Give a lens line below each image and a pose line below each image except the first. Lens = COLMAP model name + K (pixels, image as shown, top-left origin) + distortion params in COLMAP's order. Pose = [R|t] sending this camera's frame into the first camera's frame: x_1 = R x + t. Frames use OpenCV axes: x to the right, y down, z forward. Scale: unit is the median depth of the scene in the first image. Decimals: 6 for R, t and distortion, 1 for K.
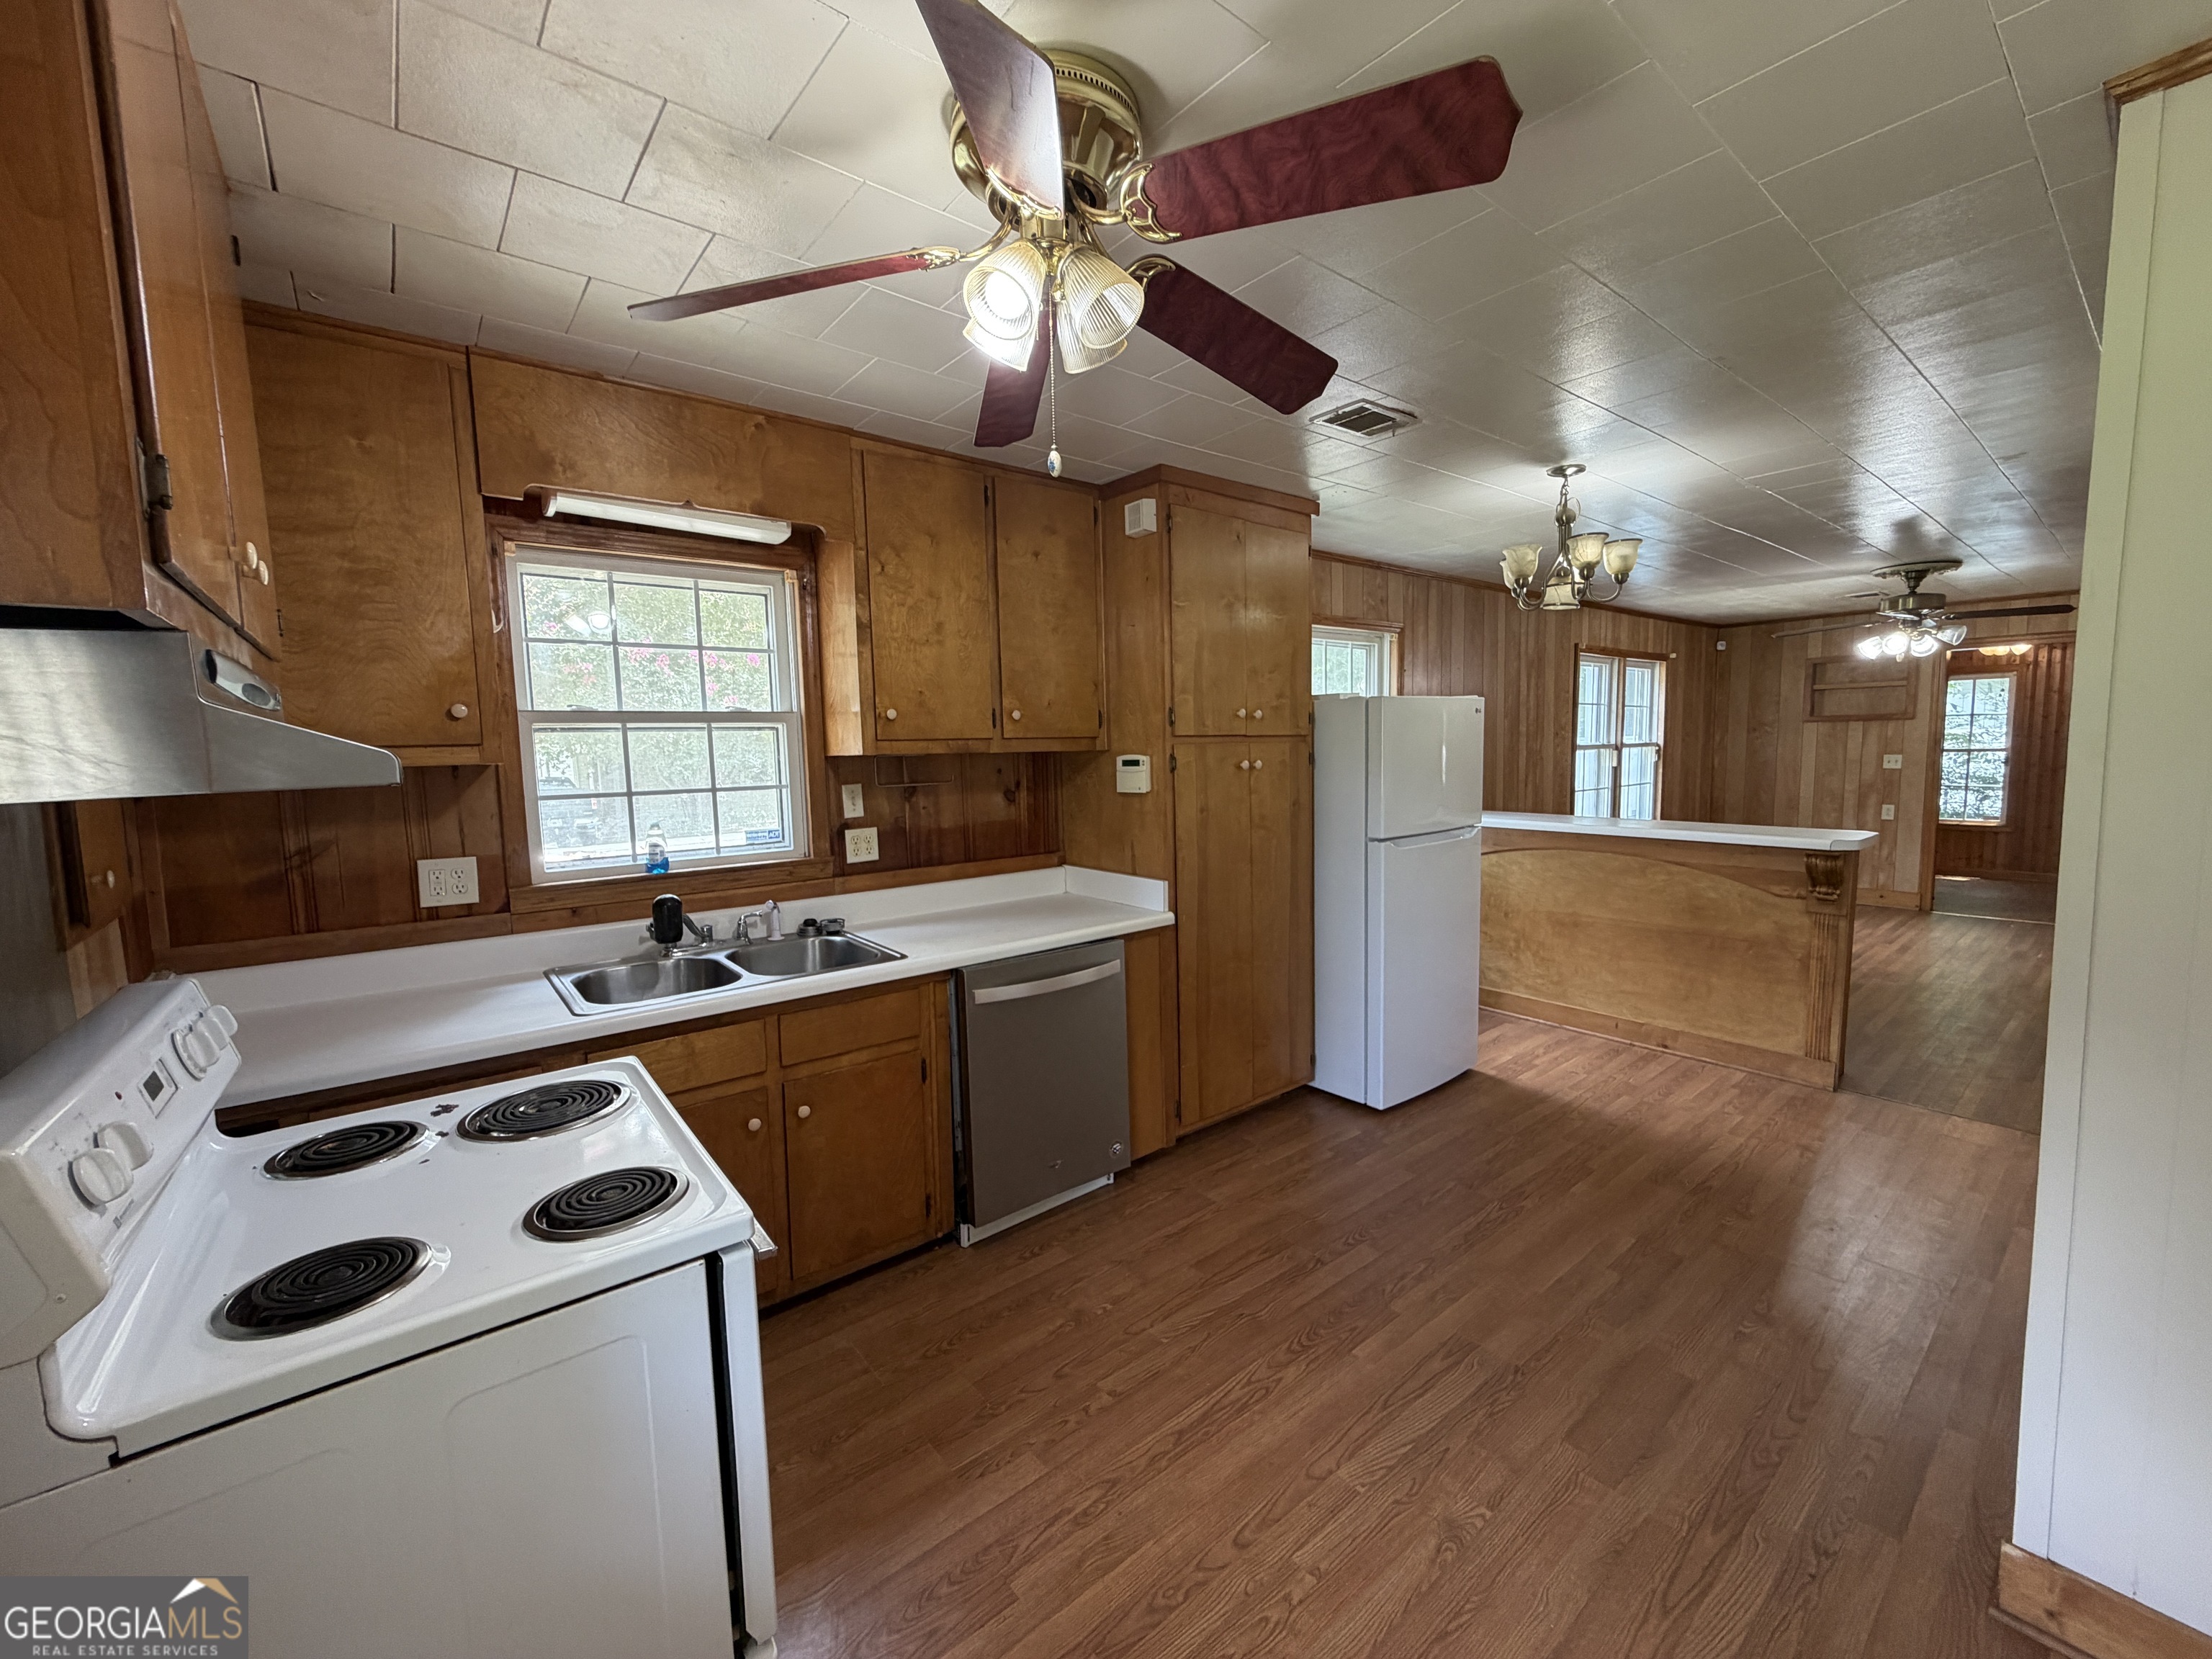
lens RADIAL K [[884.6, 0, 1098.6], [0, 884.6, 829.4], [0, 0, 1]] dist [0.000820, 0.000663]
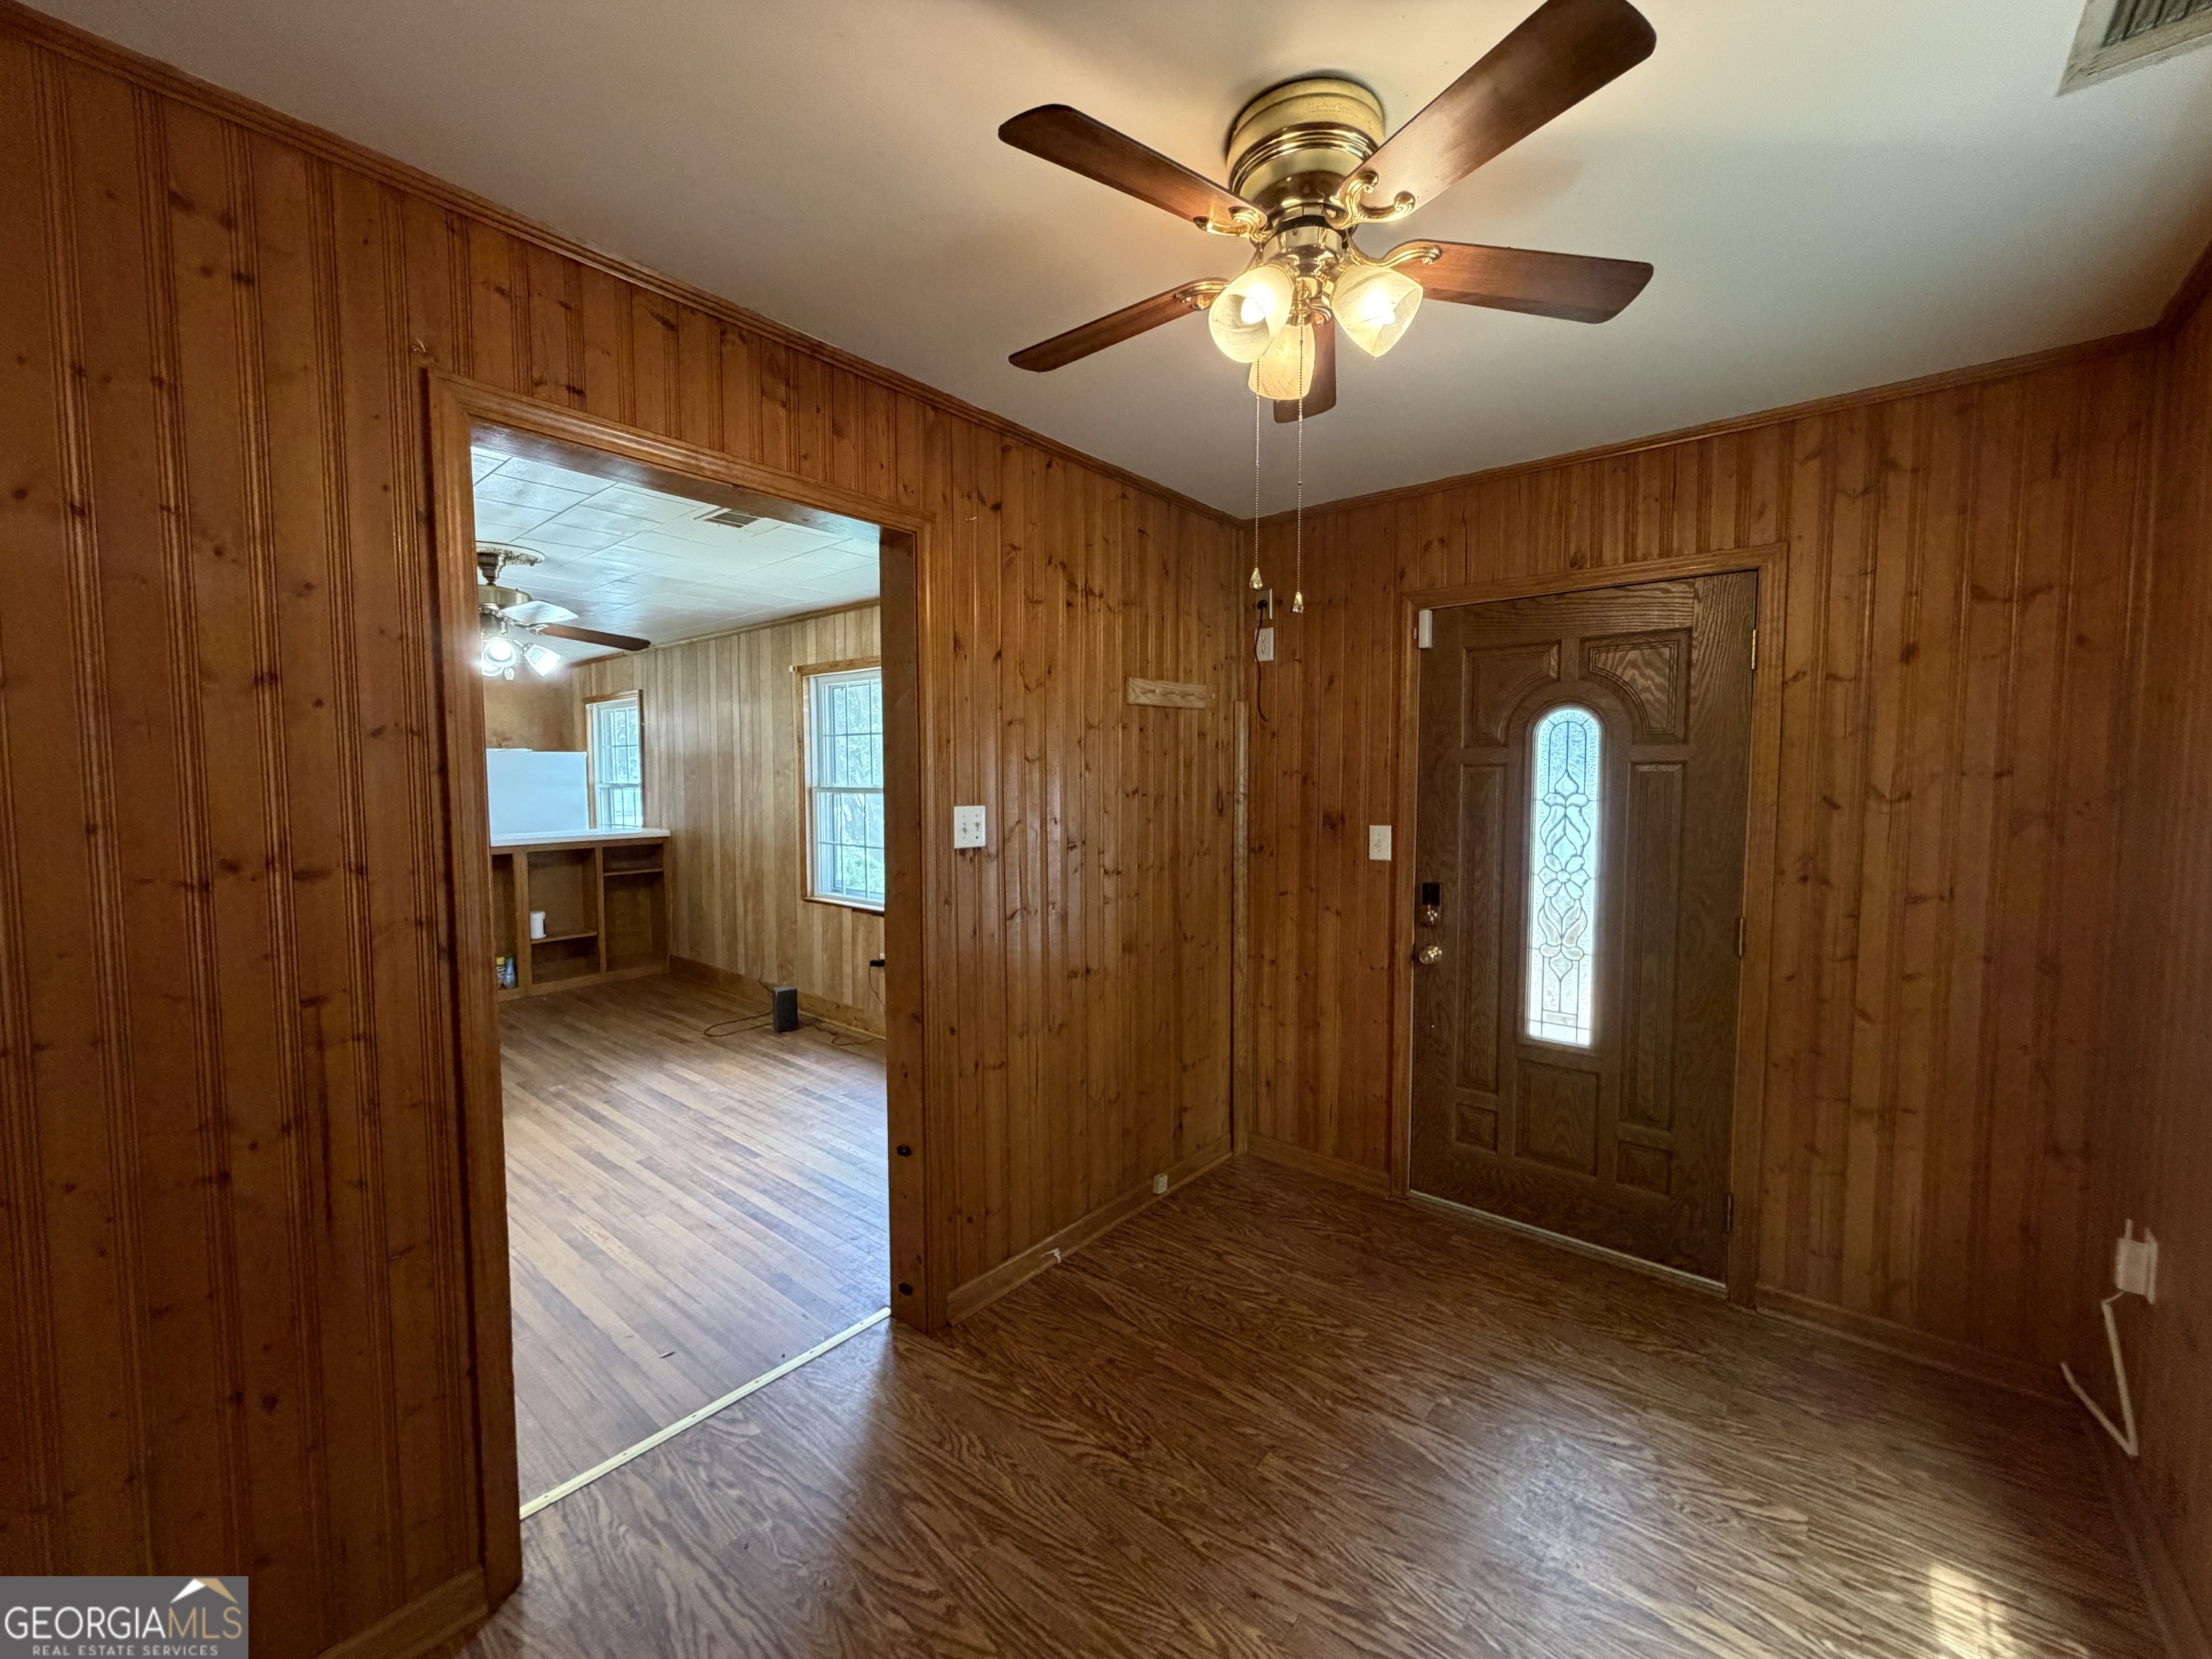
lens RADIAL K [[884.6, 0, 1098.6], [0, 884.6, 829.4], [0, 0, 1]] dist [0.000820, 0.000663]
pose [[0.192774, 0.083361, -0.977696, 1.221639], [-0.099227, 0.992933, 0.065096, -0.117870], [0.976213, 0.084465, 0.199683, 0.955014]]
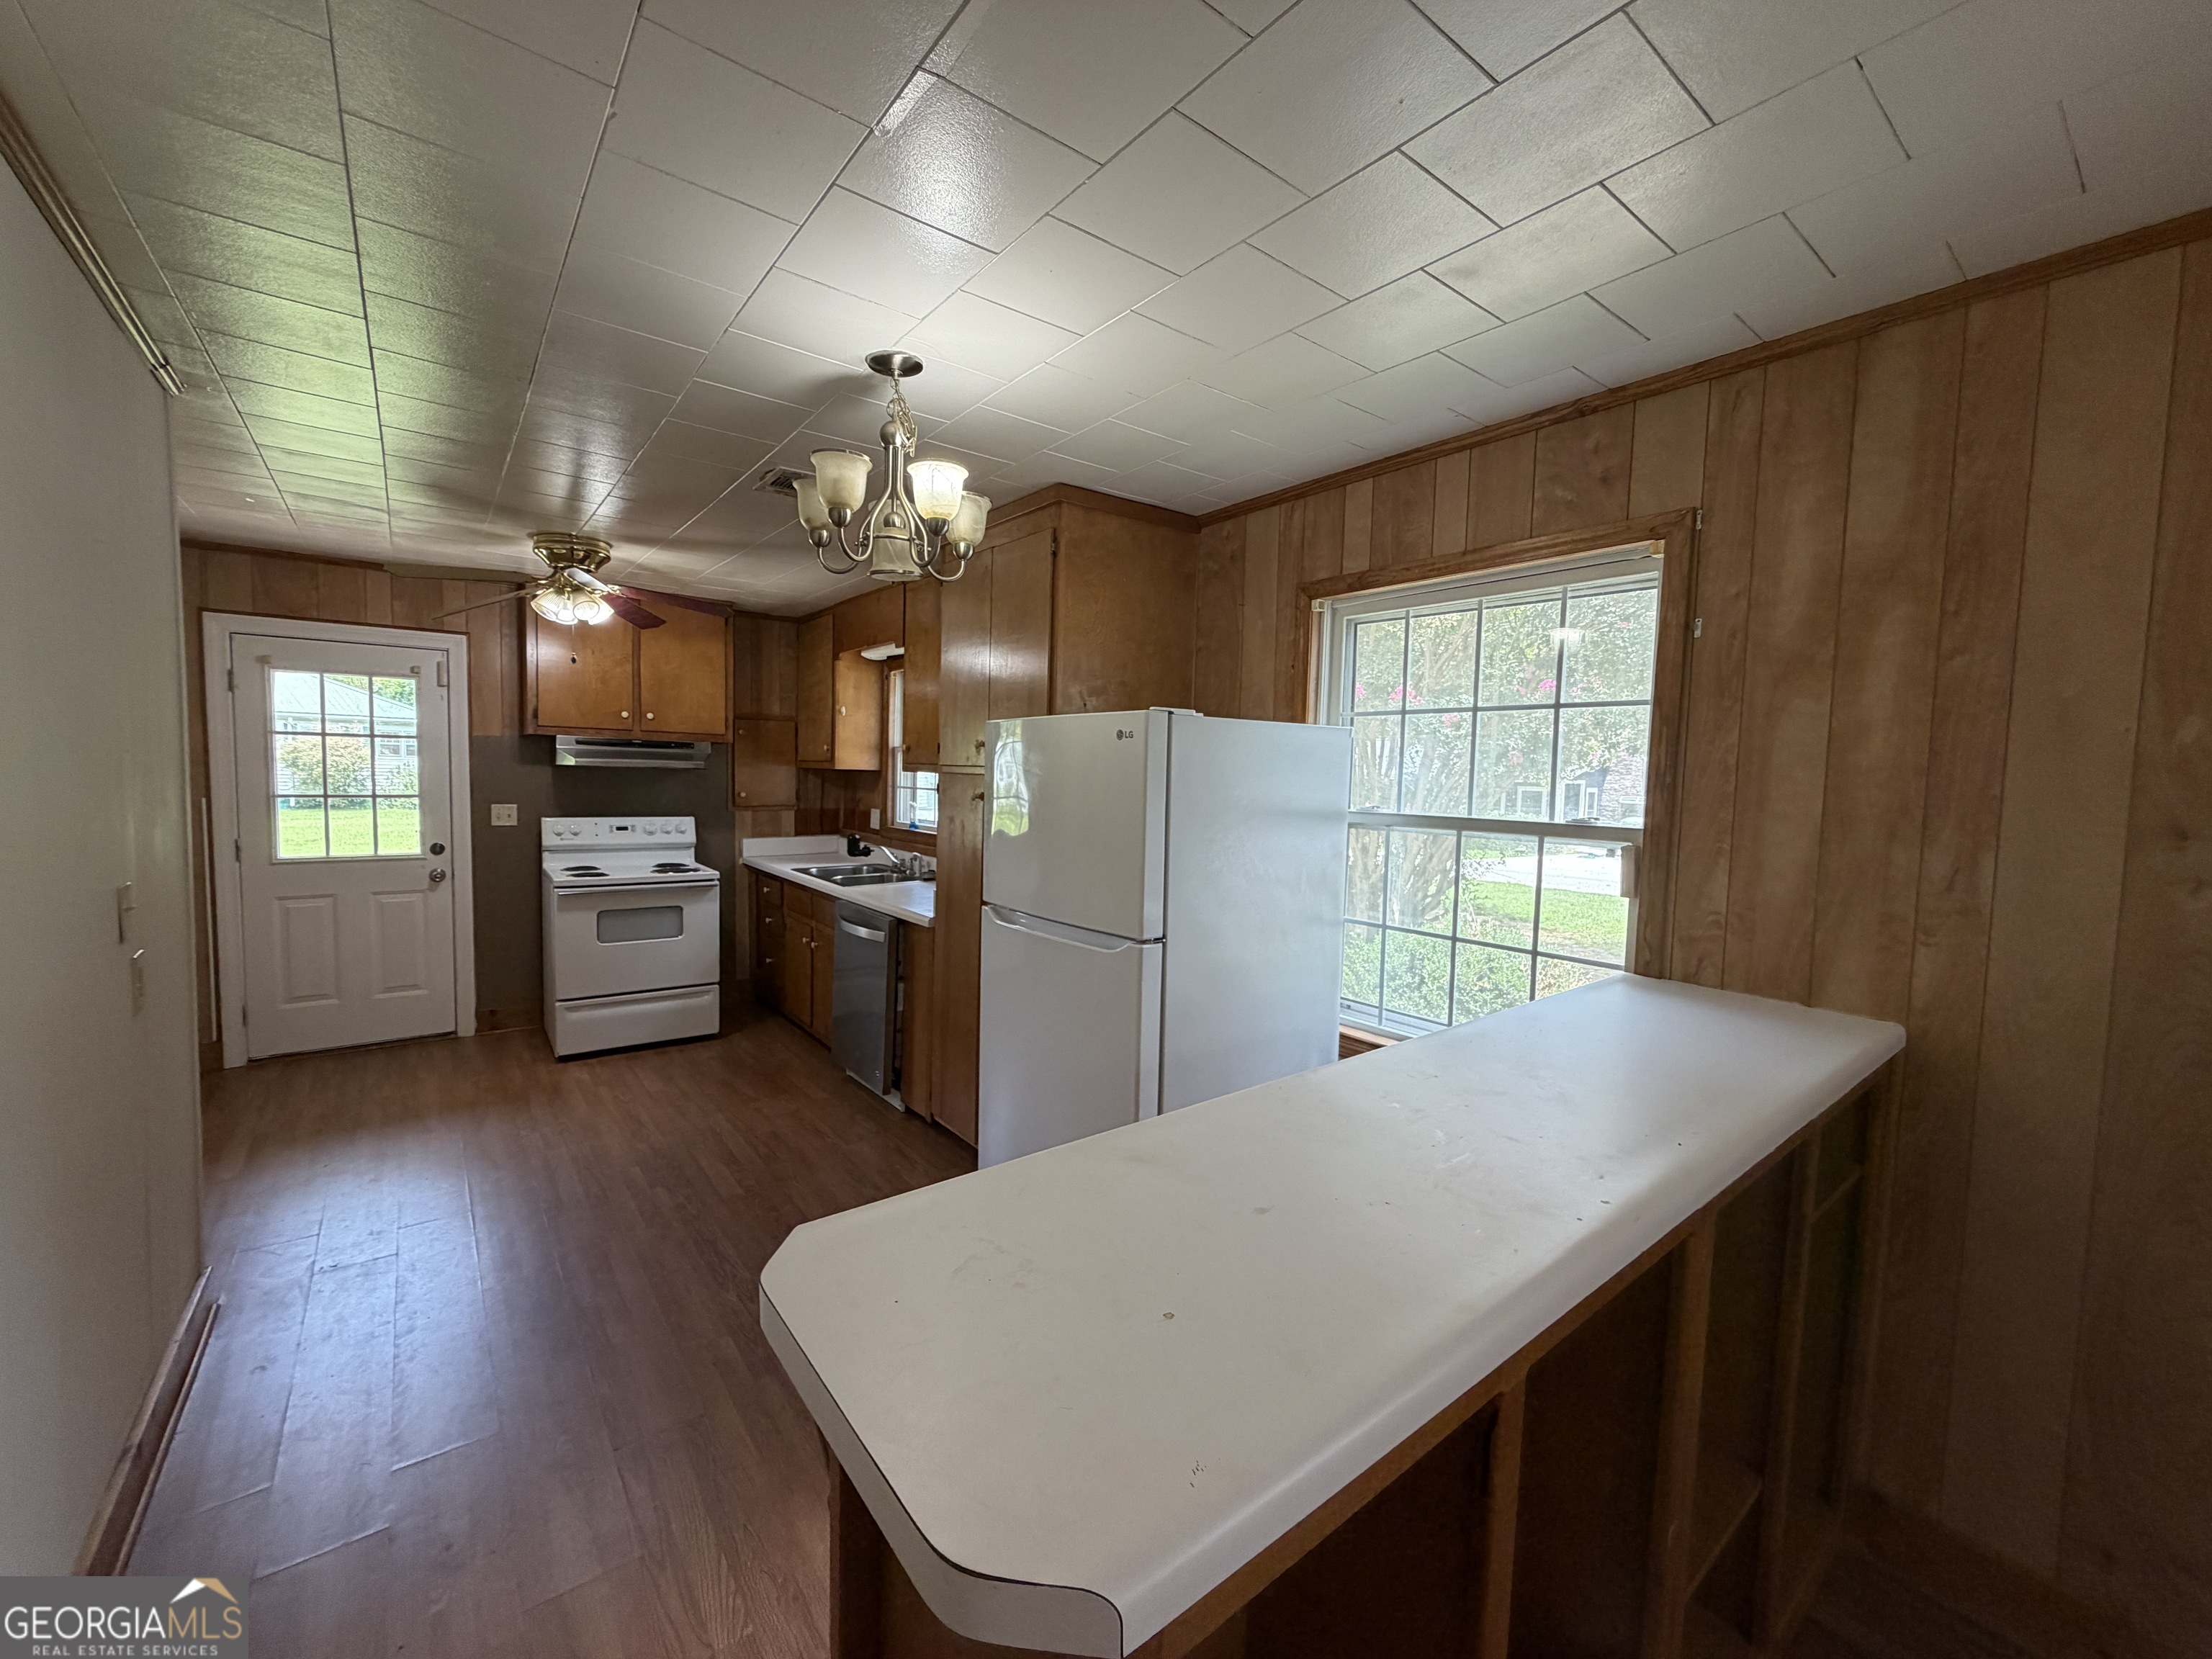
lens RADIAL K [[879.2, 0, 1093.9], [0, 879.2, 827.2], [0, 0, 1]] dist [0.001718, 0.000359]
pose [[-0.023517, 0.087144, -0.995918, 0.501411], [-0.121653, 0.988541, 0.089371, -0.062384], [0.992294, 0.123258, -0.012646, 0.502835]]
